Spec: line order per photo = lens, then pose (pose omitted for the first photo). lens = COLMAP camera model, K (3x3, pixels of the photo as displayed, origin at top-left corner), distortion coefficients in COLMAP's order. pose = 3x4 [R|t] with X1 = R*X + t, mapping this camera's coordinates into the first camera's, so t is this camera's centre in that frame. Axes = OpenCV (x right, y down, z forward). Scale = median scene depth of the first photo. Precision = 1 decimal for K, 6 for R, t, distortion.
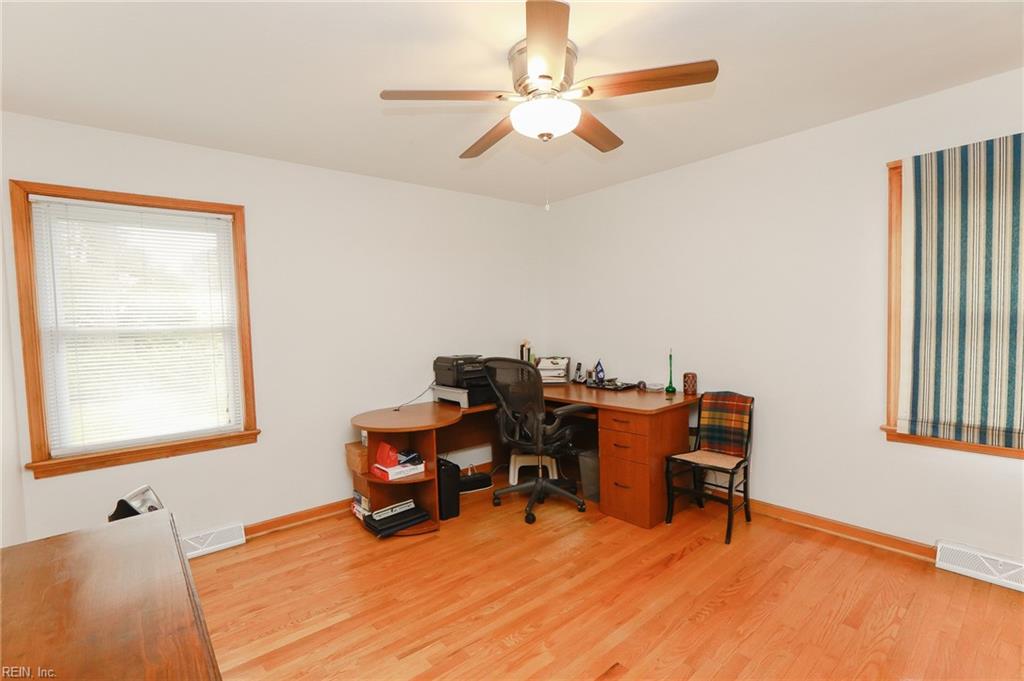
lens RADIAL K [[465.5, 0, 500.5], [0, 465.5, 343.0], [0, 0, 1]] dist [-0.053076, 0.018204]
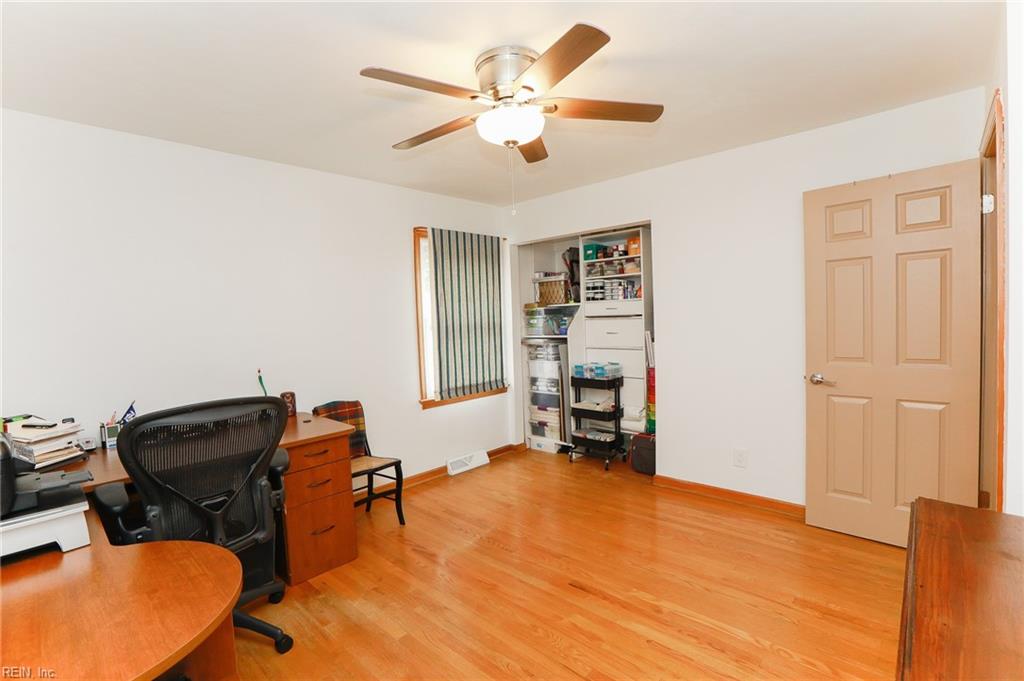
lens RADIAL K [[465.5, 0, 500.5], [0, 465.5, 343.0], [0, 0, 1]] dist [-0.053076, 0.018204]
pose [[-0.124008, -0.017405, 0.992129, -0.670000], [0.089265, 0.995597, 0.028624, -0.025480], [-0.988258, 0.092111, -0.121908, 0.857254]]
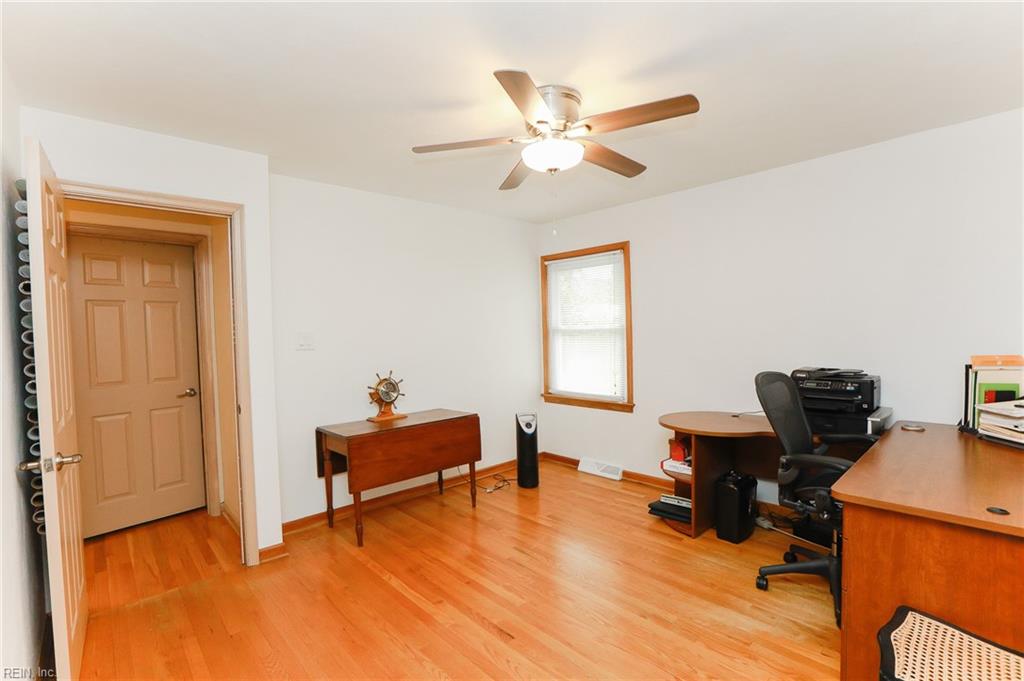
lens RADIAL K [[465.5, 0, 500.5], [0, 465.5, 343.0], [0, 0, 1]] dist [-0.053076, 0.018204]
pose [[0.048353, 0.054102, -0.997364, 0.898608], [-0.024306, 0.998300, 0.052974, -0.059799], [0.998535, 0.021680, 0.049586, 0.593300]]
